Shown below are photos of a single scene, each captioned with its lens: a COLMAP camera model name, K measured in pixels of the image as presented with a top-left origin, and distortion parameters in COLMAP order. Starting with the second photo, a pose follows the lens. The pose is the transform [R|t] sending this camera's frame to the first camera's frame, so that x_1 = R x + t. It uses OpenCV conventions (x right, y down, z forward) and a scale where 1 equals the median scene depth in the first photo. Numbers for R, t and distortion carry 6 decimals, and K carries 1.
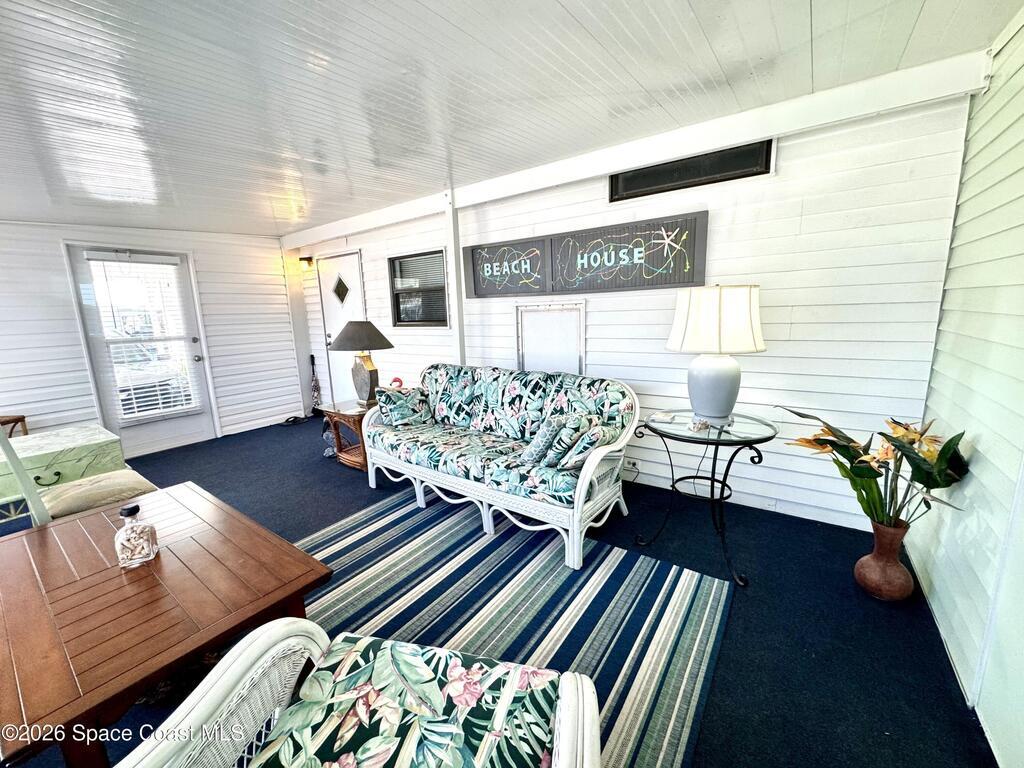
lens RADIAL K [[409.6, 0, 512.0], [0, 409.6, 384.0], [0, 0, 1]] dist [-0.002253, -0.000076]
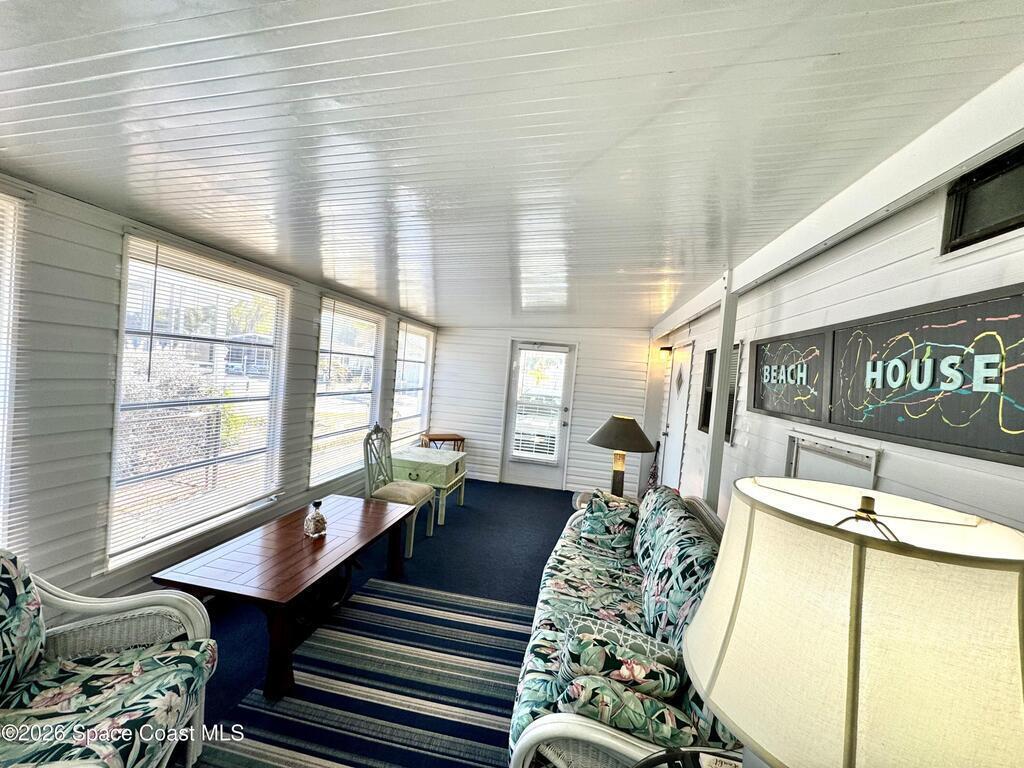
lens RADIAL K [[409.6, 0, 512.0], [0, 409.6, 384.0], [0, 0, 1]] dist [-0.002253, -0.000076]
pose [[0.421539, 0.092615, -0.902068, 0.435601], [-0.256592, 0.966298, -0.020697, -0.166406], [0.869750, 0.240188, 0.431097, 0.408301]]
